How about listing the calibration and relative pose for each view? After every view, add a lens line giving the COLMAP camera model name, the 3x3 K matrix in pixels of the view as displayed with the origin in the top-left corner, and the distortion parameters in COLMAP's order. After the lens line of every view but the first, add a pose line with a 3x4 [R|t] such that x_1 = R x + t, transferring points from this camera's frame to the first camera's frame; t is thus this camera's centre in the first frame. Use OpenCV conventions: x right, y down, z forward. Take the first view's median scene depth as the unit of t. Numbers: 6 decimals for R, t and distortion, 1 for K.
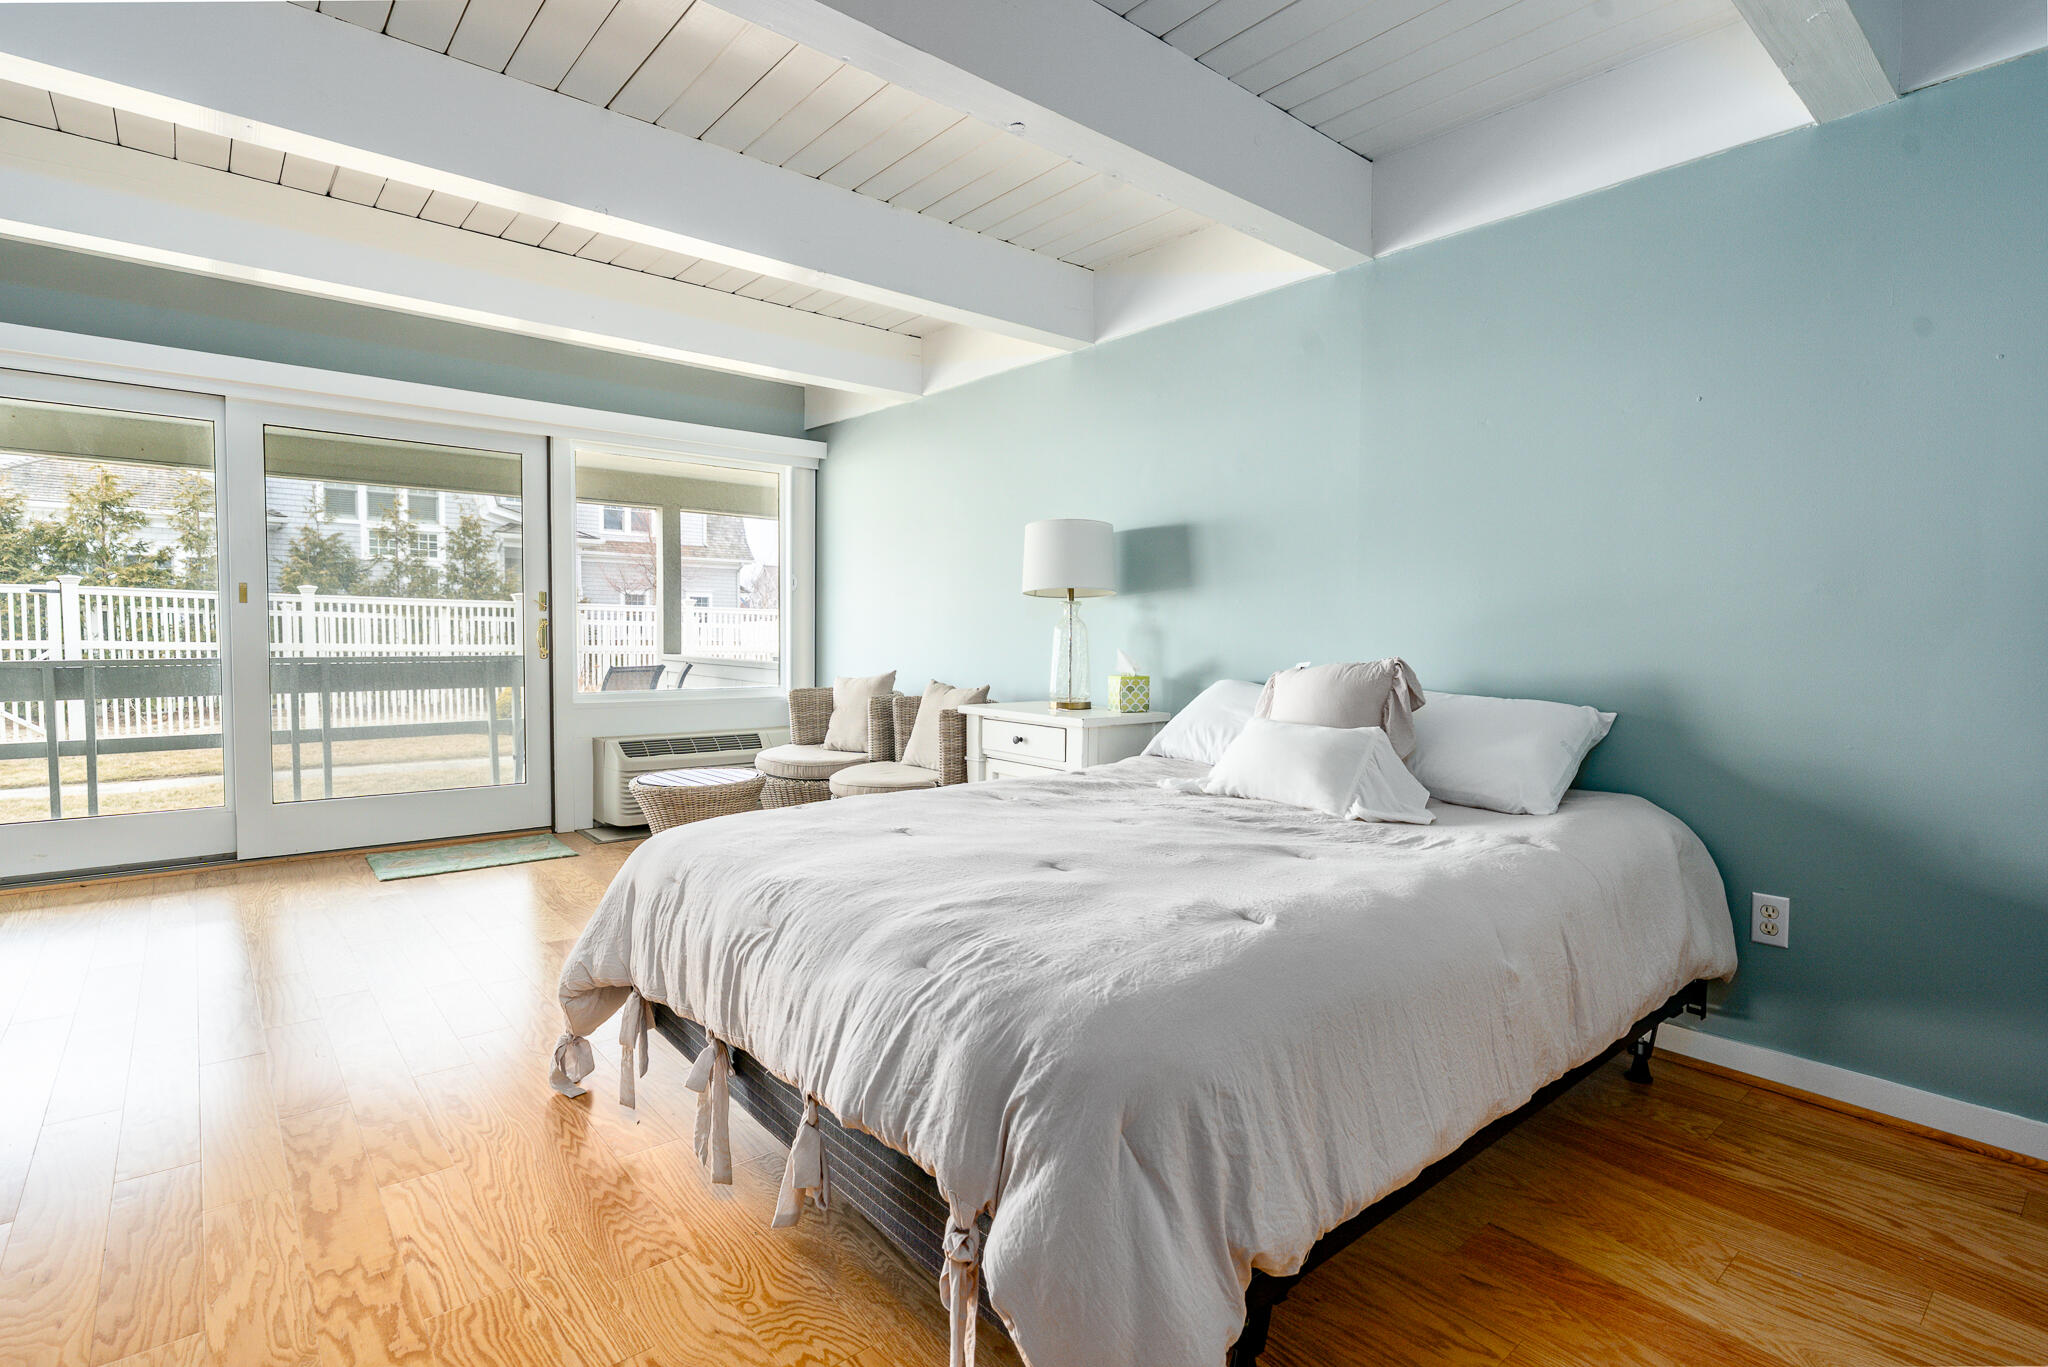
lens RADIAL K [[999.3, 0, 1019.6], [0, 999.3, 671.7], [0, 0, 1]] dist [0.005460, 0.000517]
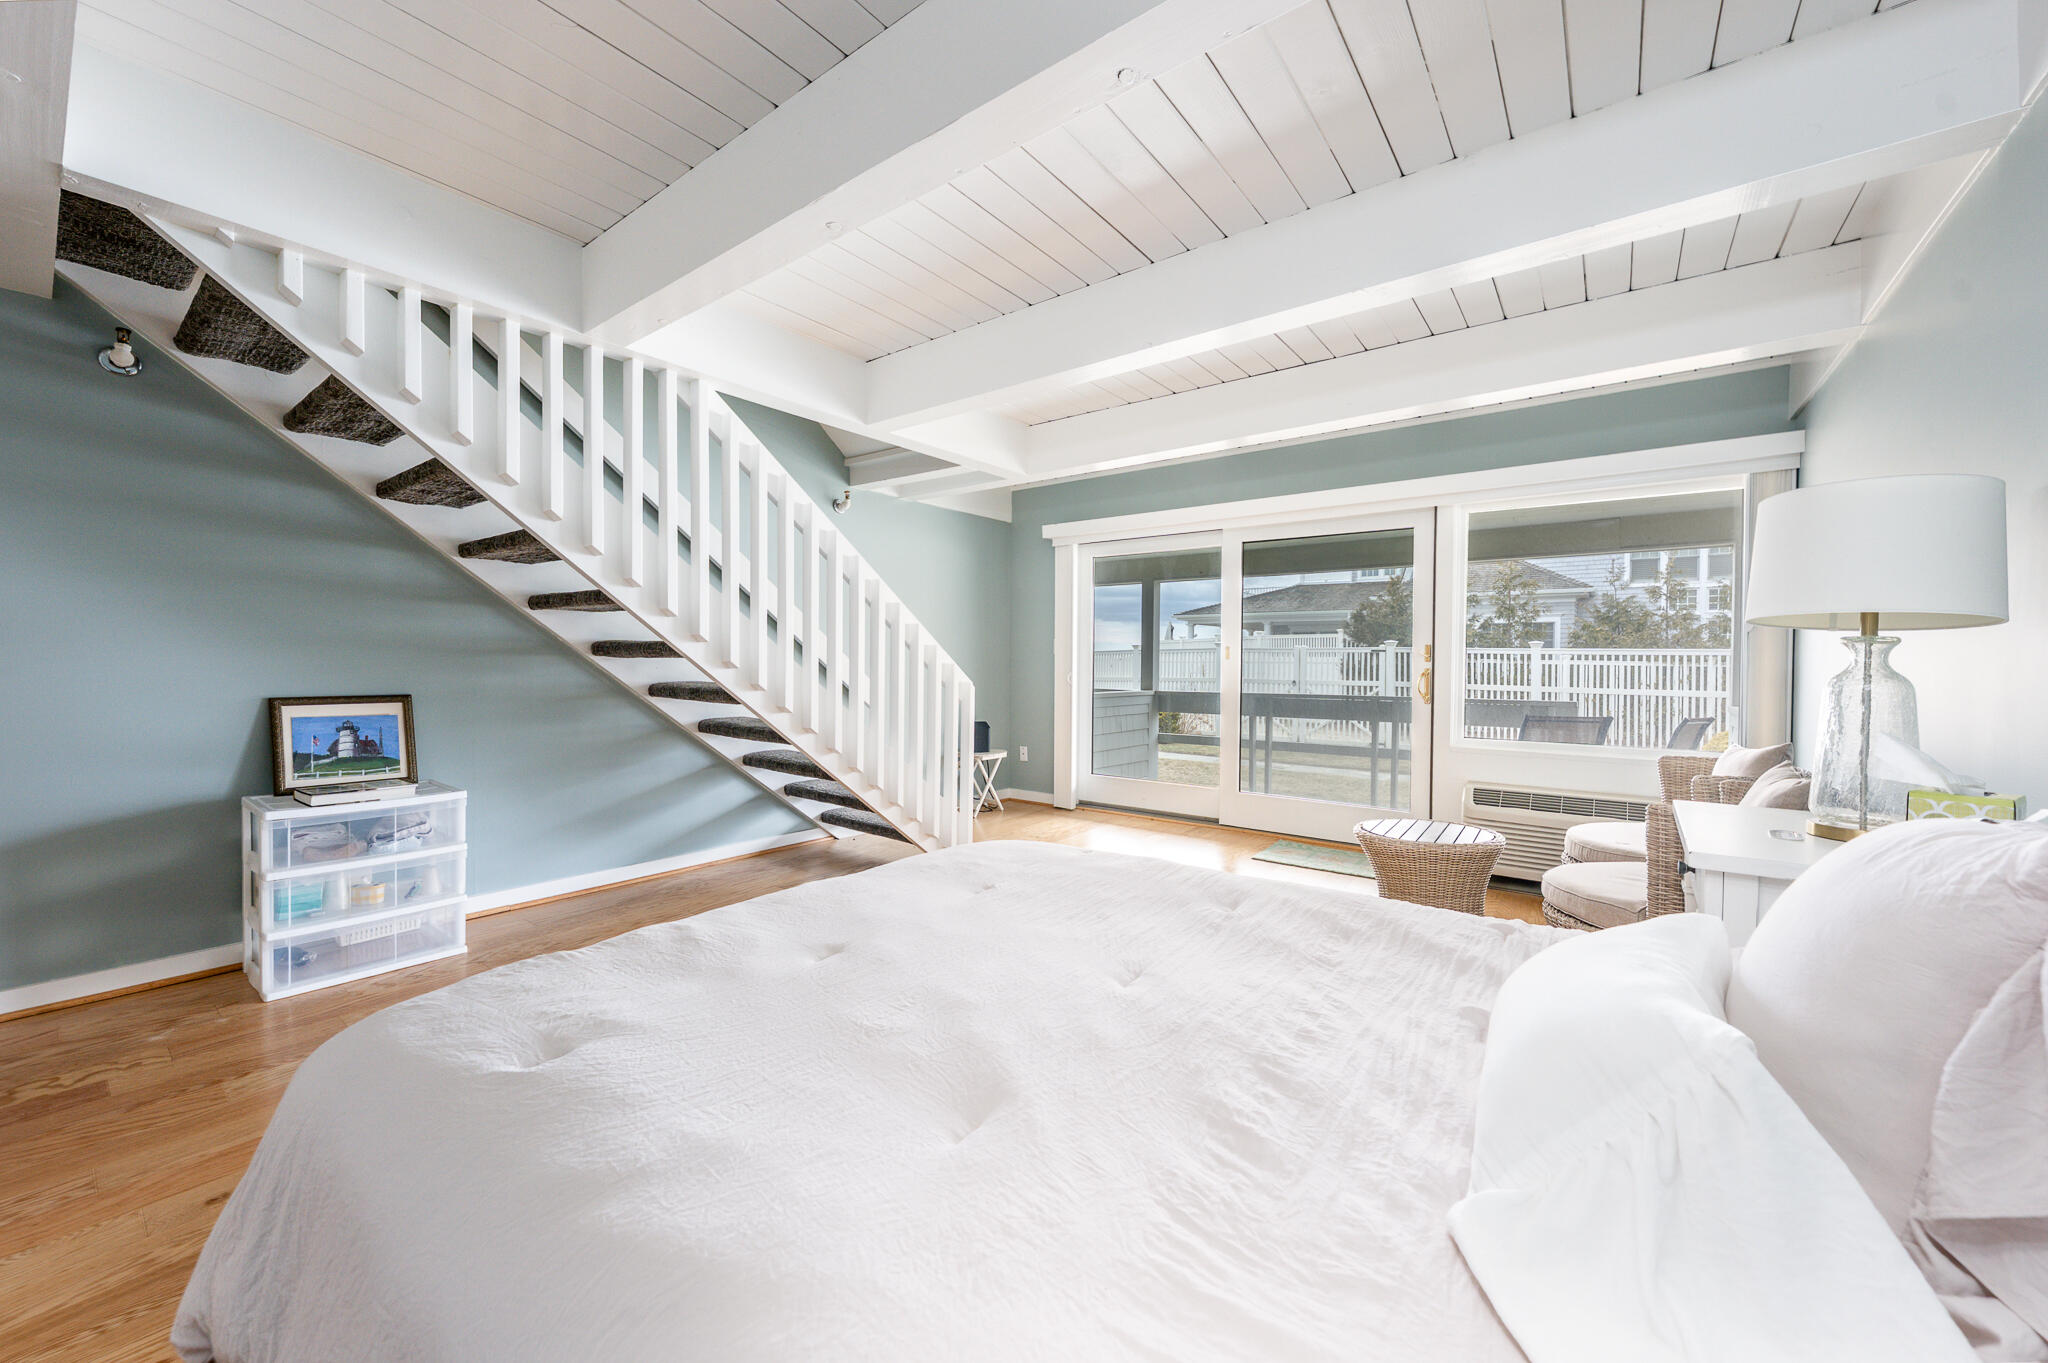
lens RADIAL K [[769.0, 0, 1021.1], [0, 769.0, 682.7], [0, 0, 1]] dist [-0.000898, -0.000031]
pose [[0.209696, 0.017346, -0.977613, 0.275030], [-0.048062, 0.998817, 0.007413, -0.022264], [0.976585, 0.045431, 0.210282, 0.375949]]
